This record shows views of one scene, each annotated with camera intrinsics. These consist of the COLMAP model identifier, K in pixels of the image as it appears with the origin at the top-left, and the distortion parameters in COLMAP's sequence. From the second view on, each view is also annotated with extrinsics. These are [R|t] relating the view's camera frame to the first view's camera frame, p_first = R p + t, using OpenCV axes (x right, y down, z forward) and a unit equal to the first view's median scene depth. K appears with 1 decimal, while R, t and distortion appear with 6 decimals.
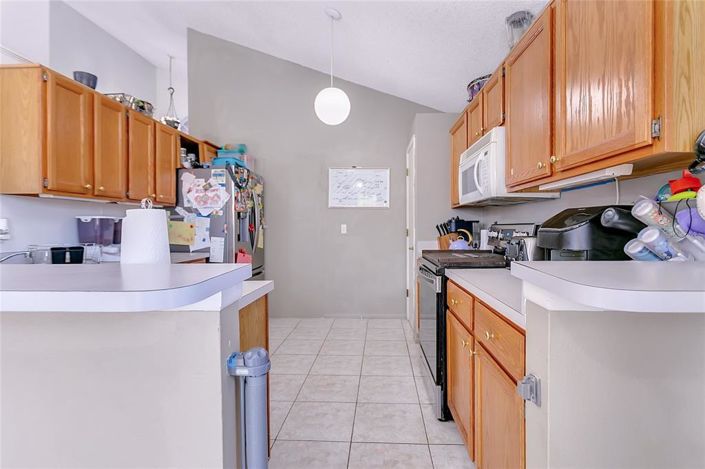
lens RADIAL K [[359.8, 0, 352.5], [0, 359.8, 234.5], [0, 0, 1]] dist [-0.001154, -0.000207]
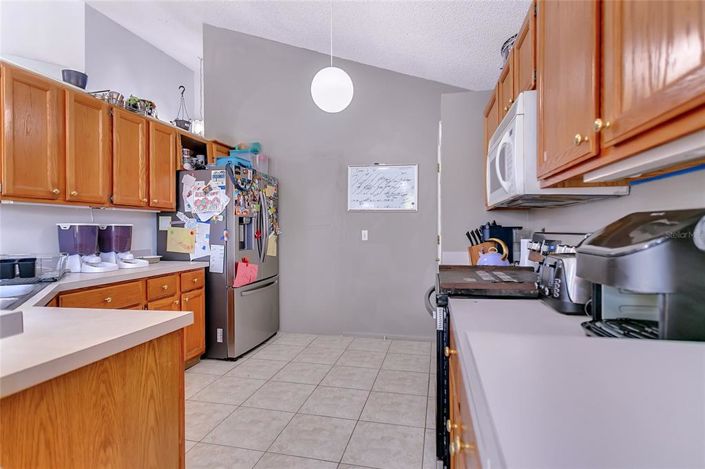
lens RADIAL K [[359.8, 0, 352.5], [0, 359.8, 234.5], [0, 0, 1]] dist [-0.001154, -0.000207]
pose [[0.984541, 0.002371, -0.175138, 0.139116], [-0.003330, 0.999981, -0.005185, -0.017446], [0.175122, 0.005688, 0.984530, 0.190749]]
